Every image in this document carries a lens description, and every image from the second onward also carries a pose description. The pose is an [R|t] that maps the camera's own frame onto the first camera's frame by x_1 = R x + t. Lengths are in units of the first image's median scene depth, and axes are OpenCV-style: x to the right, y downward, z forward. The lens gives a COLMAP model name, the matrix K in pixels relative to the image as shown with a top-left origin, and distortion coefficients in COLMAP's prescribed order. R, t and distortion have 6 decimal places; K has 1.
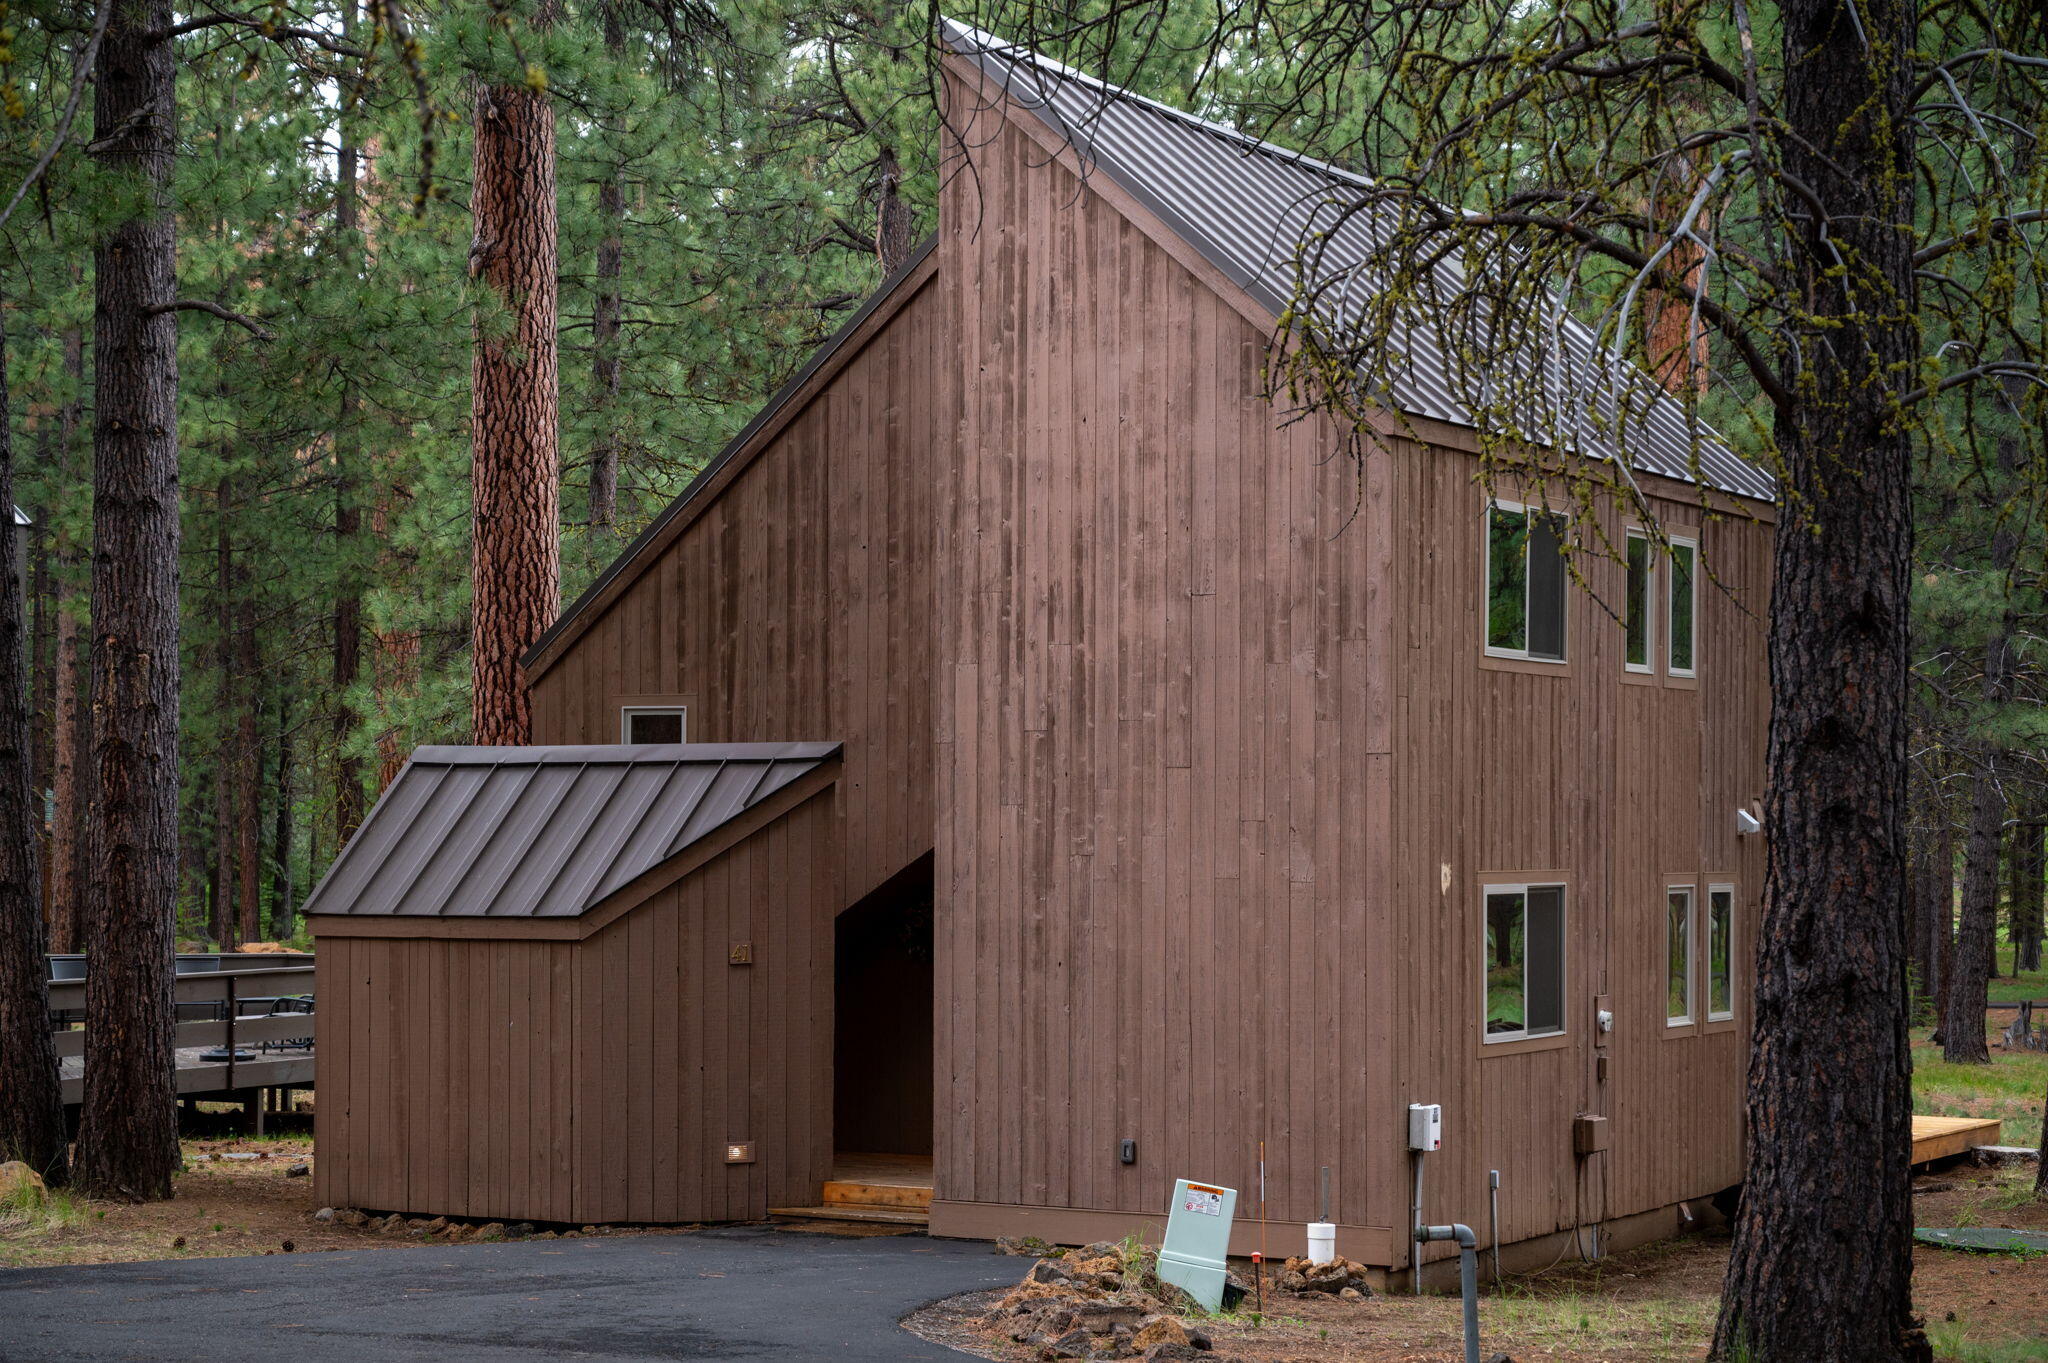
lens RADIAL K [[4059.4, 0, 870.1], [0, 4059.4, 752.3], [0, 0, 1]] dist [0.032477, 0.000000]
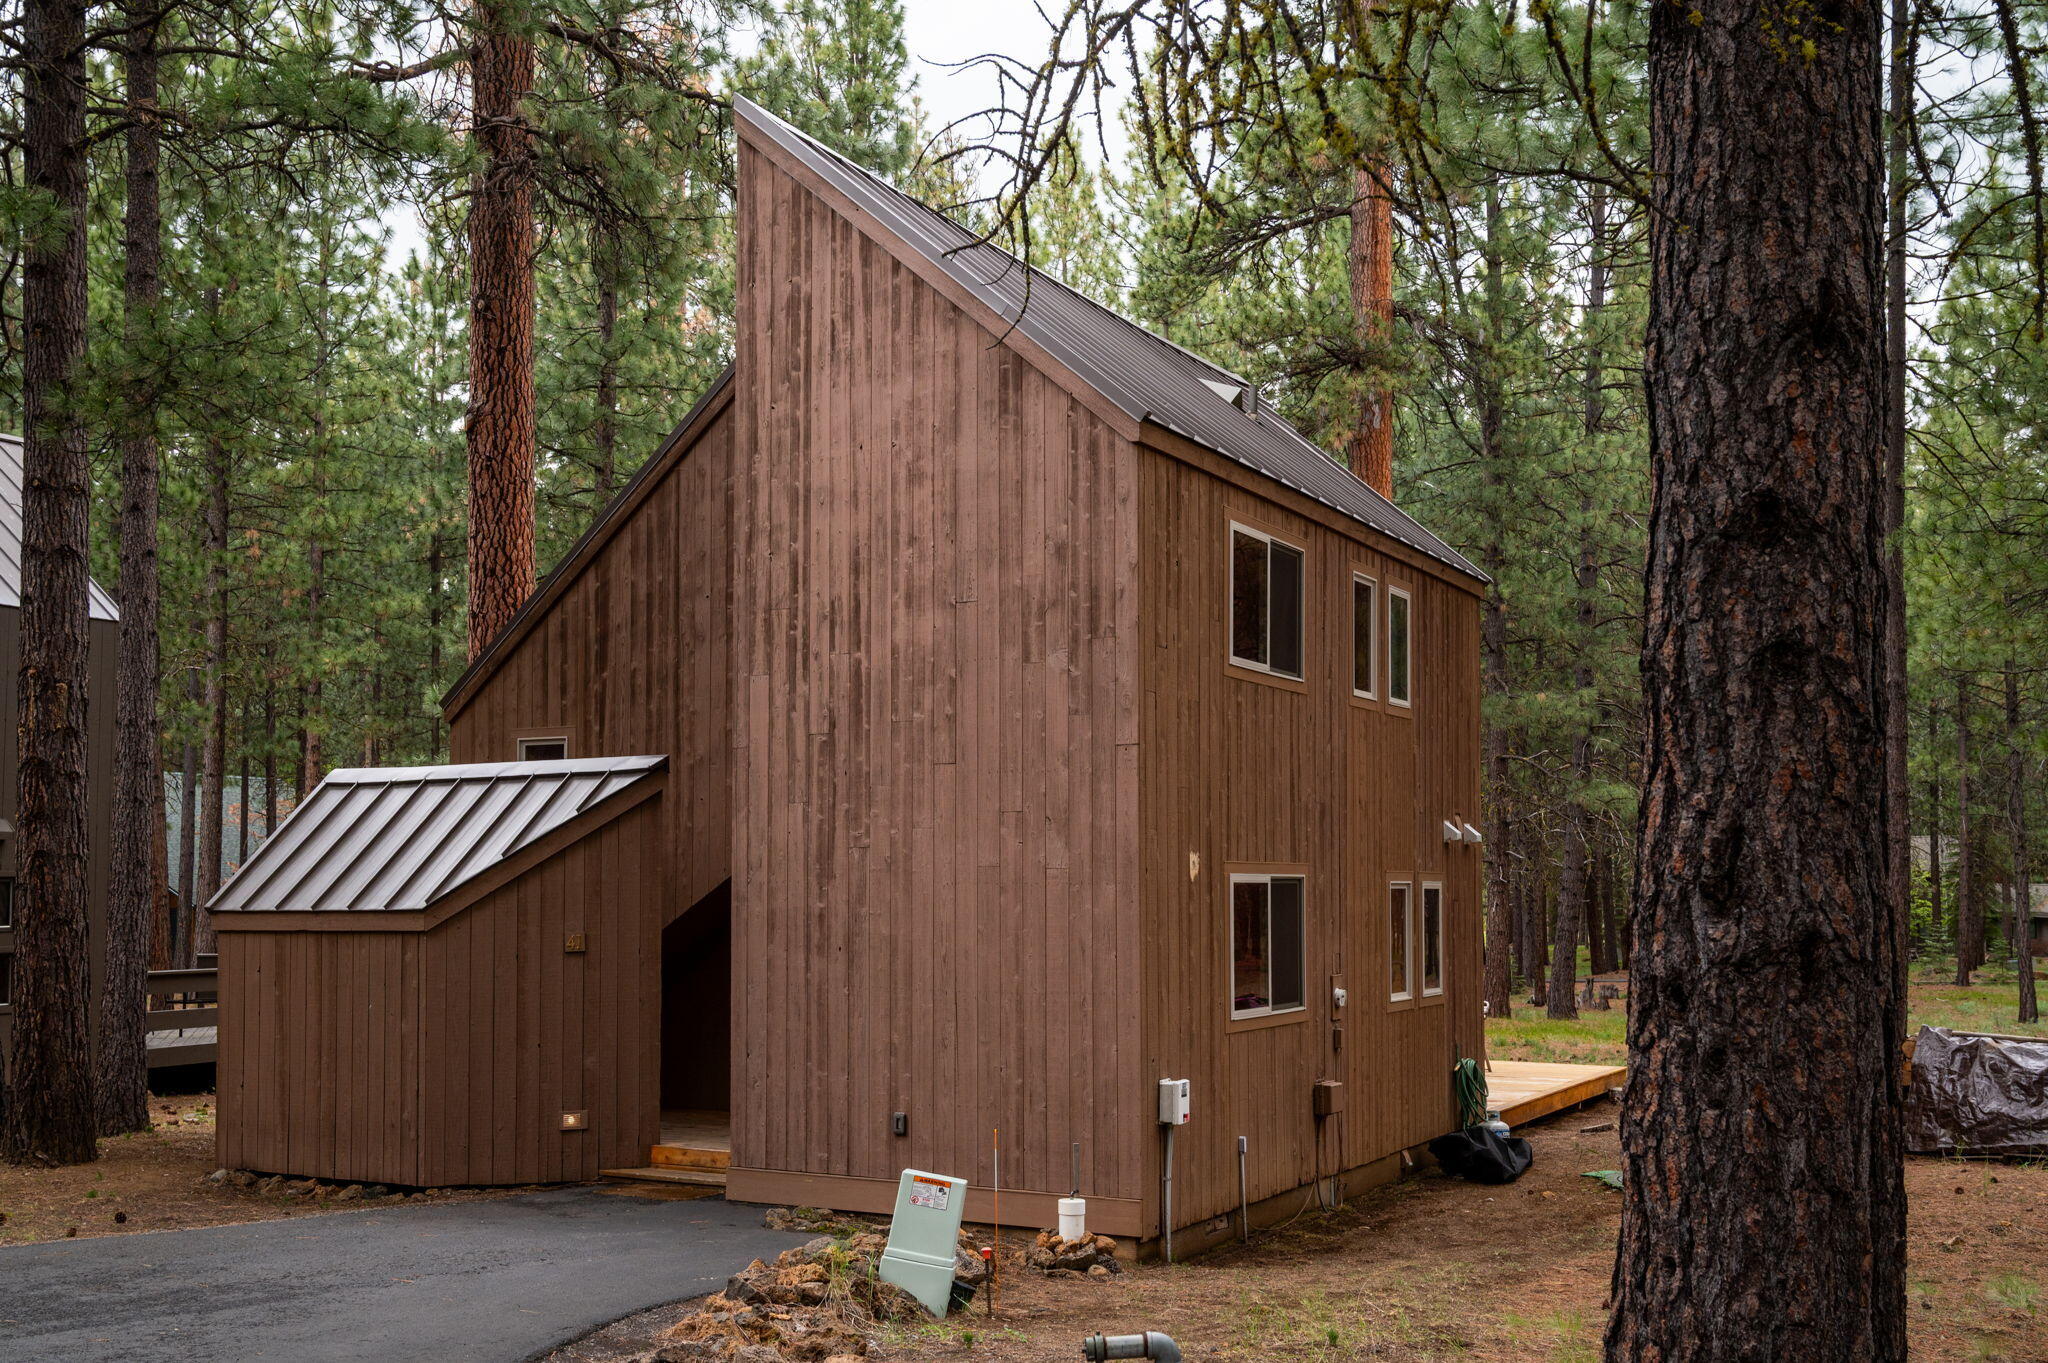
lens RADIAL K [[2079.6, 0, 1000.1], [0, 2079.6, 795.1], [0, 0, 1]] dist [0.013815, 0.000000]
pose [[0.999611, -0.003929, 0.027626, 0.073524], [0.004711, 0.999588, -0.028311, 0.026888], [-0.027504, 0.028430, 0.999217, 0.441003]]
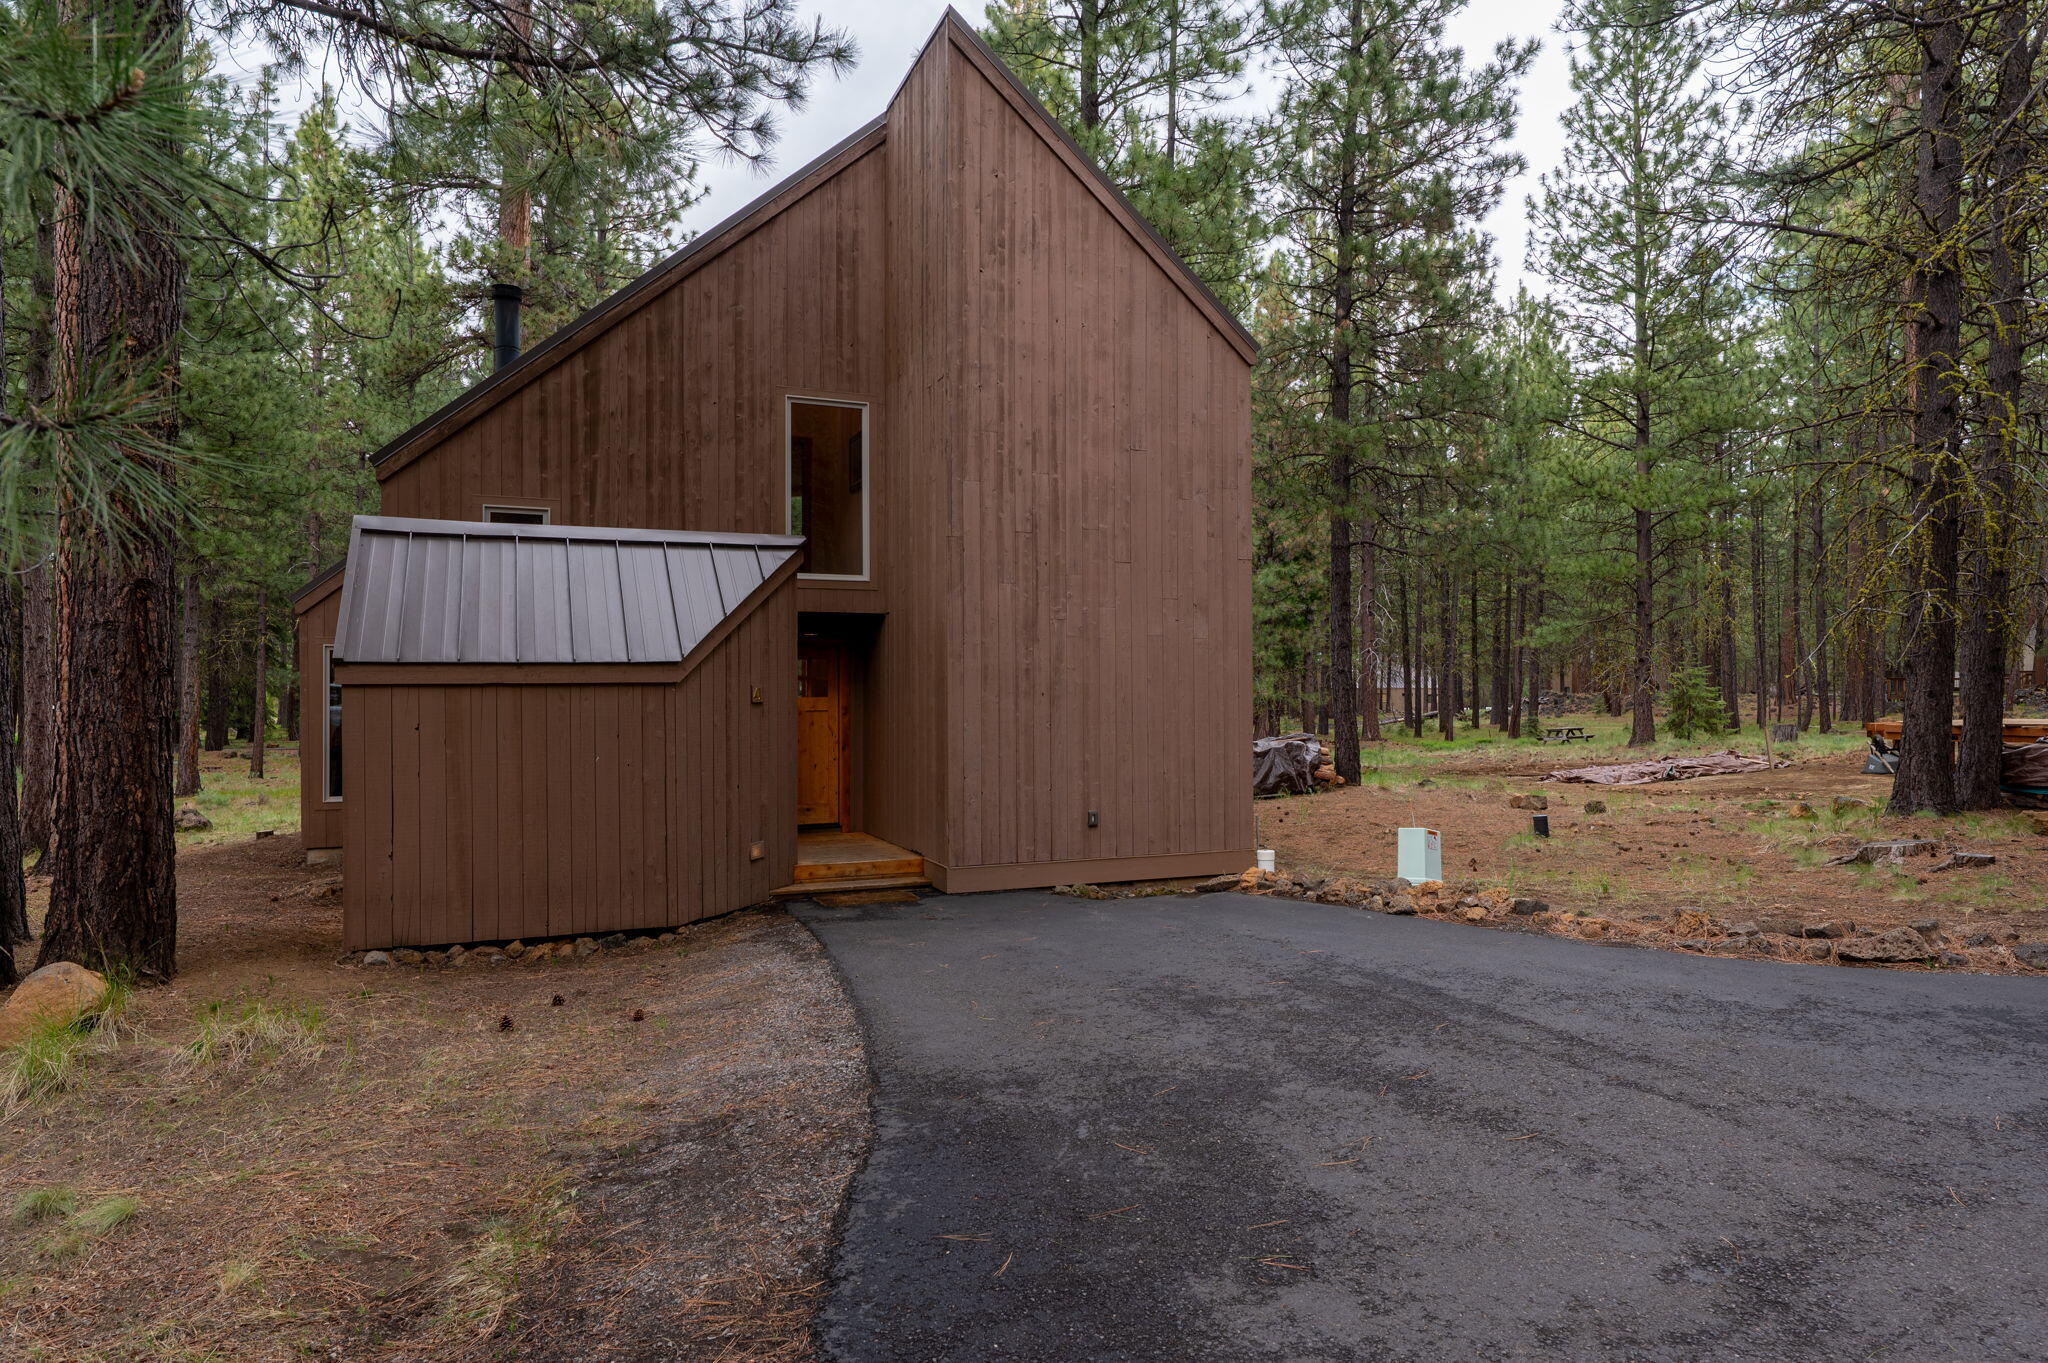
lens RADIAL K [[1229.8, 0, 1015.3], [0, 1229.8, 691.5], [0, 0, 1]] dist [-0.001015, -0.000105]
pose [[0.578527, -0.007000, 0.815633, -0.314086], [-0.009523, 0.999837, 0.015335, 0.044168], [-0.815608, -0.016639, 0.578366, 0.747490]]
